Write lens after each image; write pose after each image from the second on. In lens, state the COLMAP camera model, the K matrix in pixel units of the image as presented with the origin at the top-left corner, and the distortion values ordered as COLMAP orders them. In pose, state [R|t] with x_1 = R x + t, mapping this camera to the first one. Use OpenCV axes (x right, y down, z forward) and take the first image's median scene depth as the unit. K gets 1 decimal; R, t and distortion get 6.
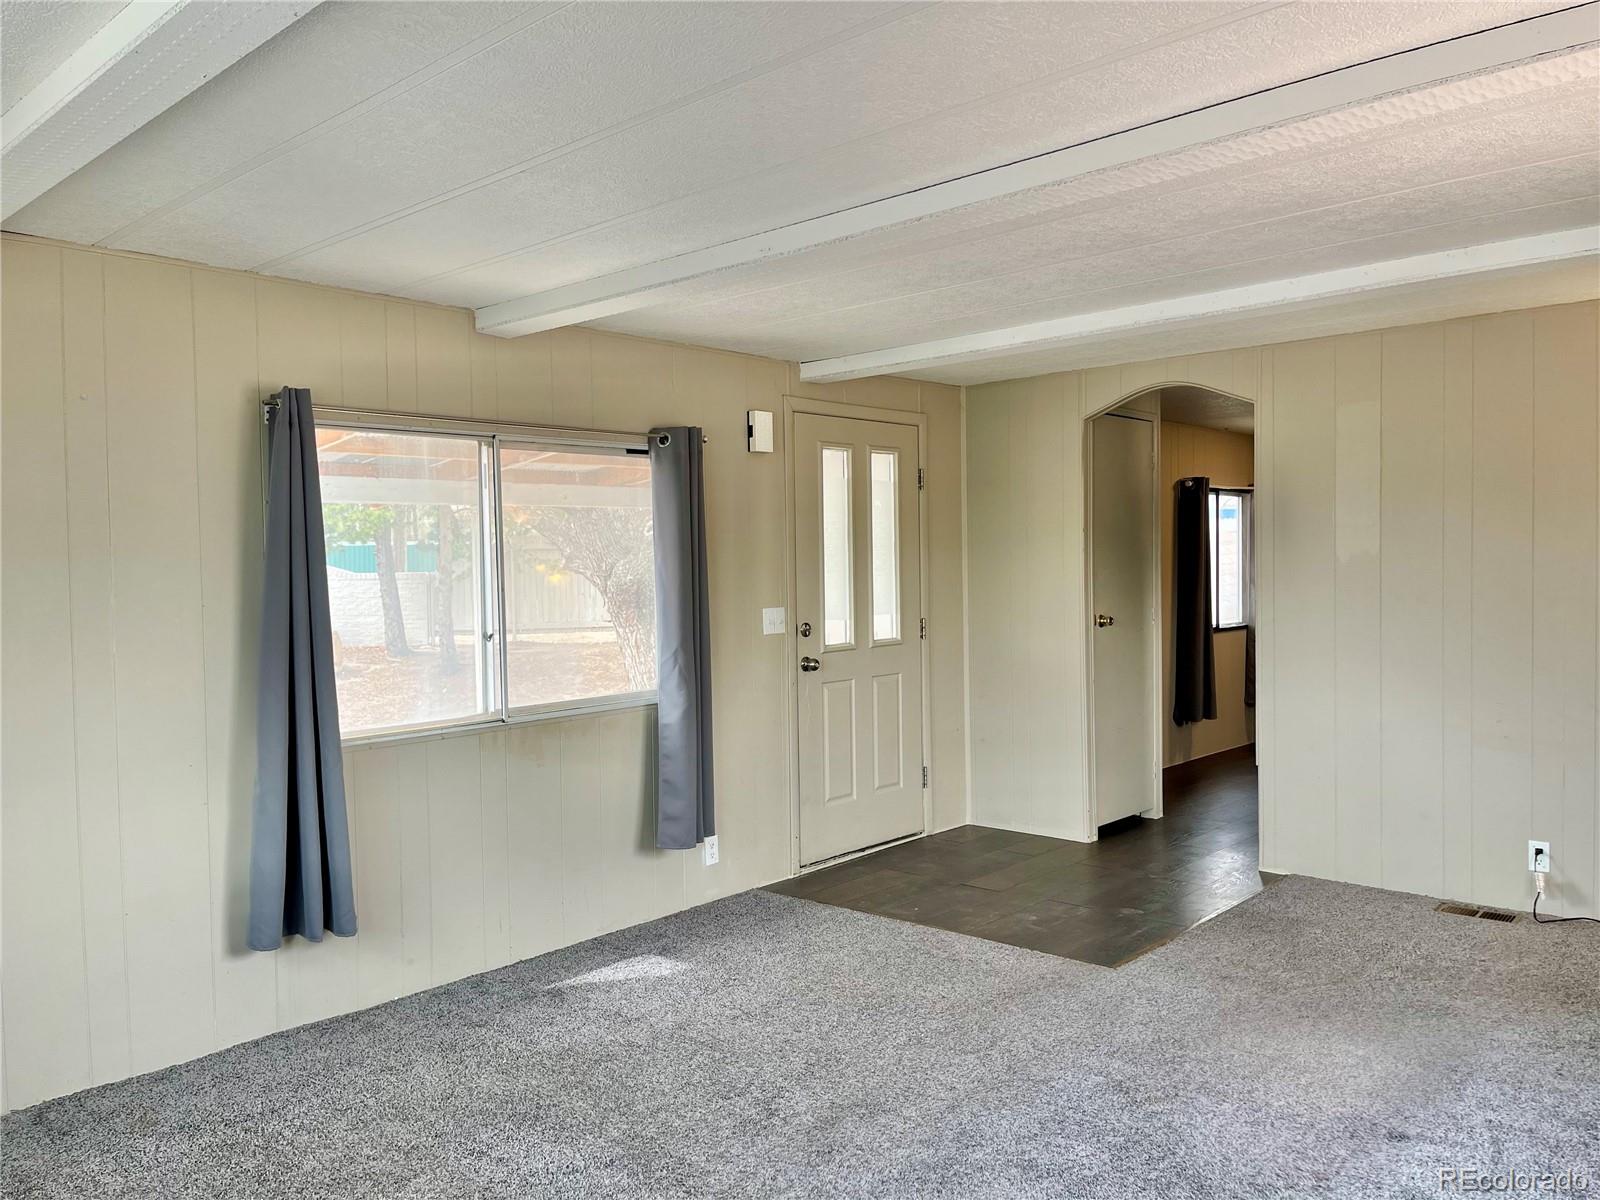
lens RADIAL K [[1220.7, 0, 800.0], [0, 1220.7, 600.0], [0, 0, 1]] dist [0.030251, -0.002720]
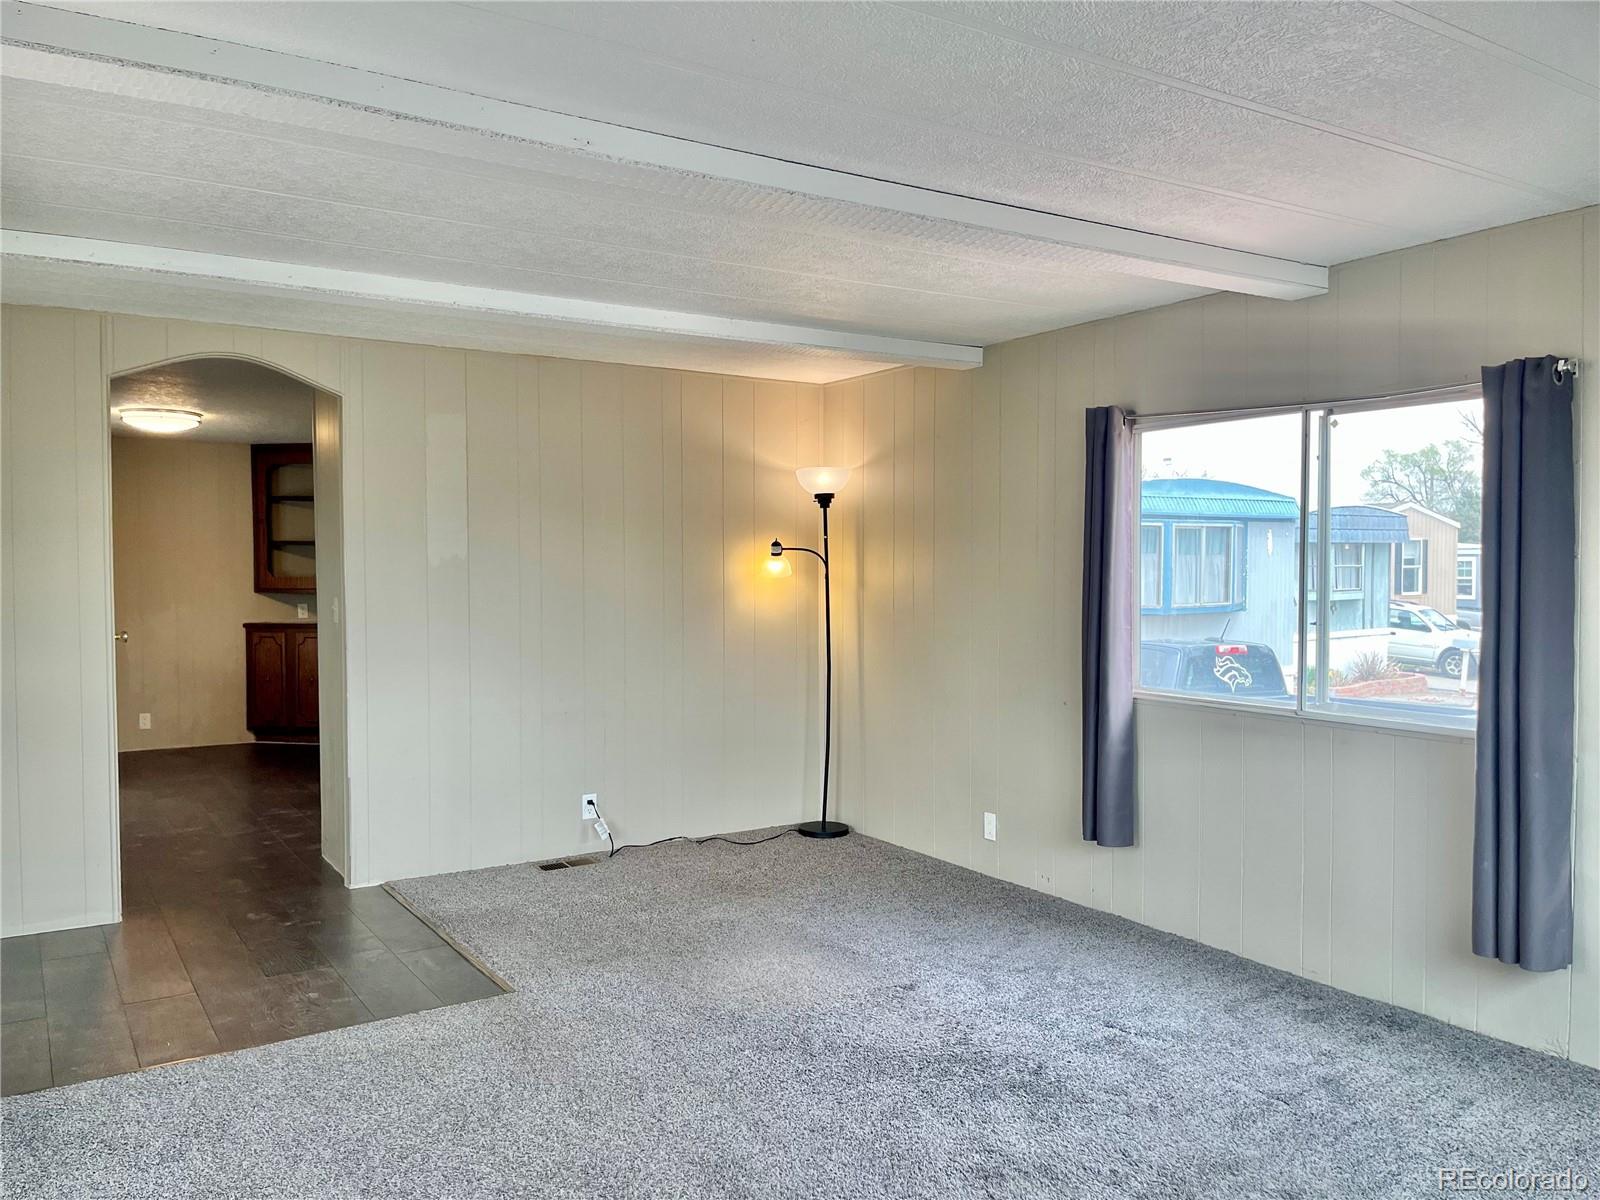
lens RADIAL K [[1220.7, 0, 800.0], [0, 1220.7, 600.0], [0, 0, 1]] dist [0.030251, -0.002720]
pose [[0.256772, -0.011307, 0.966406, -0.591011], [0.025624, 0.999660, 0.004888, 0.001375], [-0.966132, 0.023508, 0.256974, 0.539546]]
